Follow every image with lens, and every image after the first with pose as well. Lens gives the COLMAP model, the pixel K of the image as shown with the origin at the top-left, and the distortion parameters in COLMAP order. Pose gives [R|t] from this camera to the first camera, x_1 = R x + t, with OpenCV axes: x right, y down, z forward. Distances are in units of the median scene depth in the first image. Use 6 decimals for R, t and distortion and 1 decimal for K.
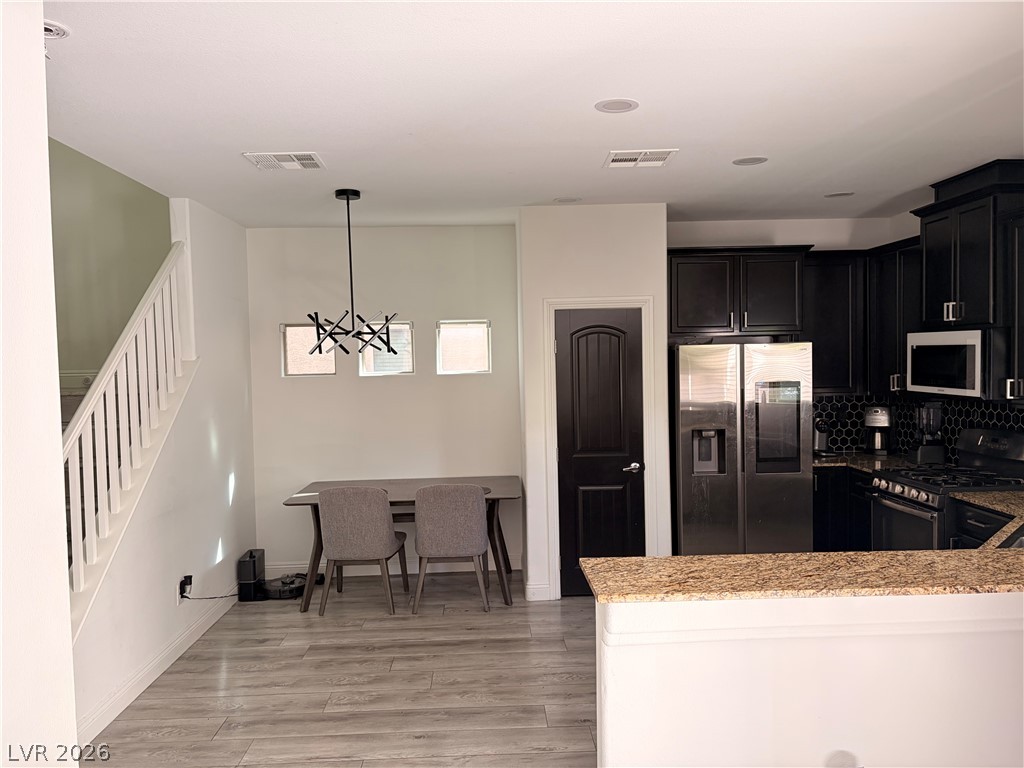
lens RADIAL K [[776.3, 0, 513.1], [0, 776.3, 385.2], [0, 0, 1]] dist [0.041043, -0.002891]
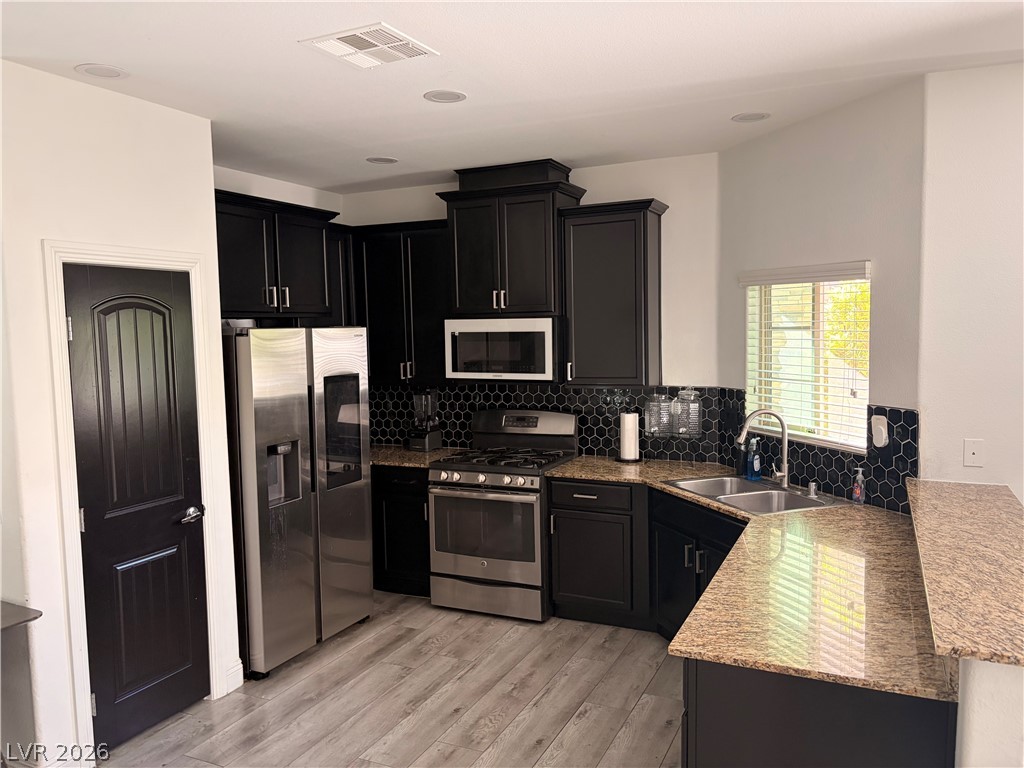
lens RADIAL K [[776.3, 0, 512.7], [0, 776.3, 386.0], [0, 0, 1]] dist [0.041043, -0.002891]
pose [[0.451546, -0.059059, 0.890291, -0.333686], [0.041187, 0.998123, 0.045323, -0.024169], [-0.891297, 0.016203, 0.453131, 0.496357]]
